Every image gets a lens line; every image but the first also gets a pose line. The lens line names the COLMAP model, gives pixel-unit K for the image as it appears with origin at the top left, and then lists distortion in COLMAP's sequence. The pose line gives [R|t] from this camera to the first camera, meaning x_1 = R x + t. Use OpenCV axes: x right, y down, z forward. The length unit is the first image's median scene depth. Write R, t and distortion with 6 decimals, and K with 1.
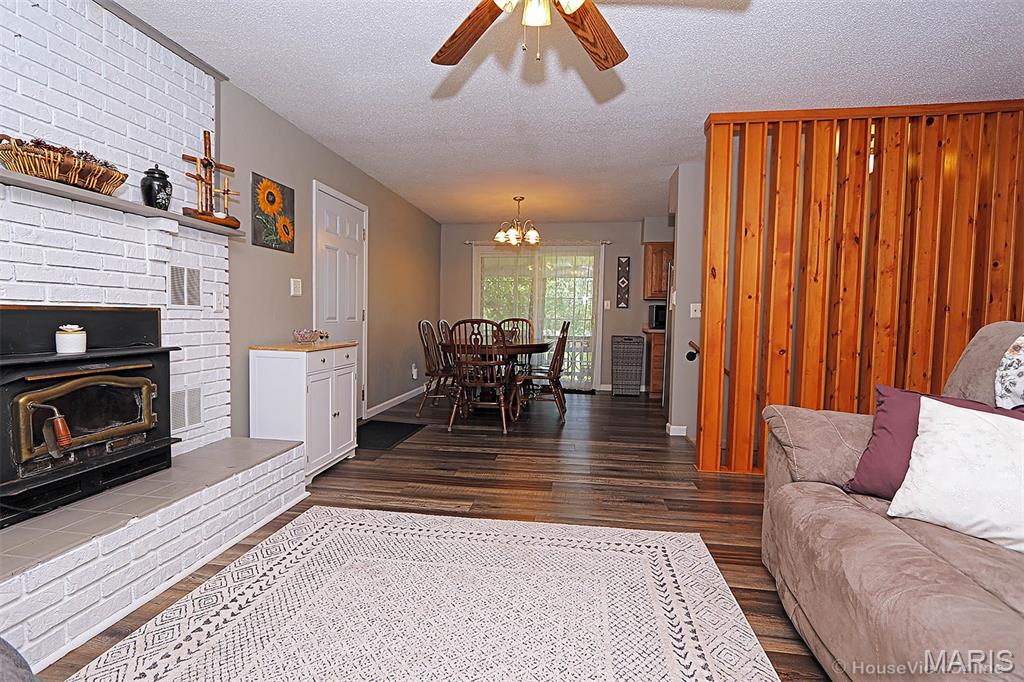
lens RADIAL K [[471.0, 0, 507.1], [0, 471.0, 338.3], [0, 0, 1]] dist [-0.016986, 0.001858]
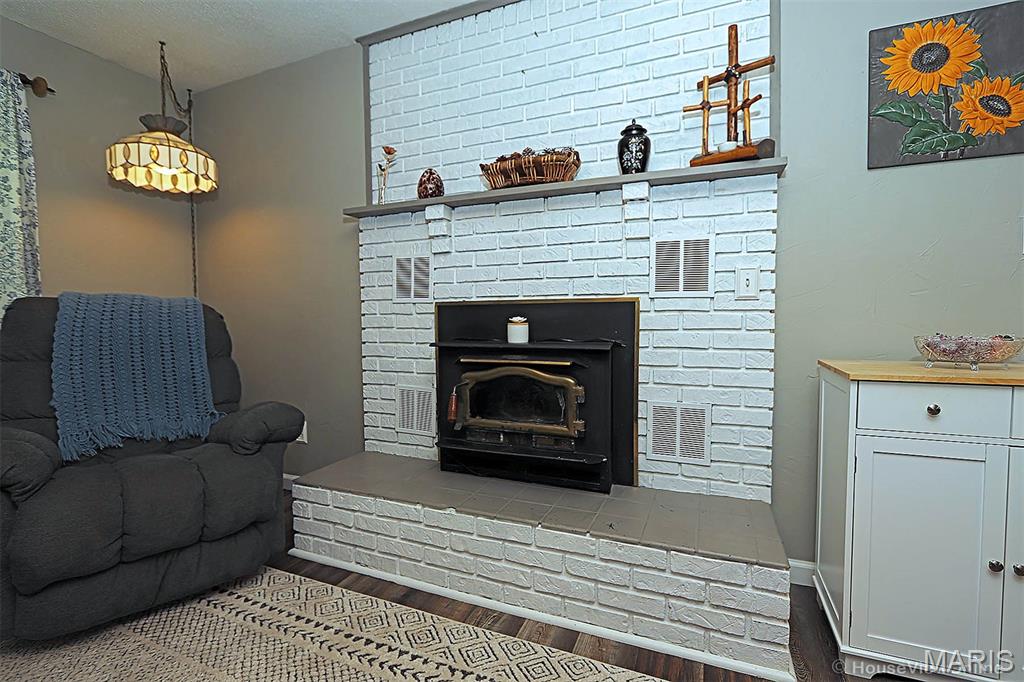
lens RADIAL K [[471.0, 0, 505.1], [0, 471.0, 338.0], [0, 0, 1]] dist [-0.016986, 0.001858]
pose [[-0.250251, 0.030976, -0.967685, 0.090211], [-0.041305, 0.998237, 0.042636, -0.017876], [0.967300, 0.050639, -0.248530, 0.886199]]
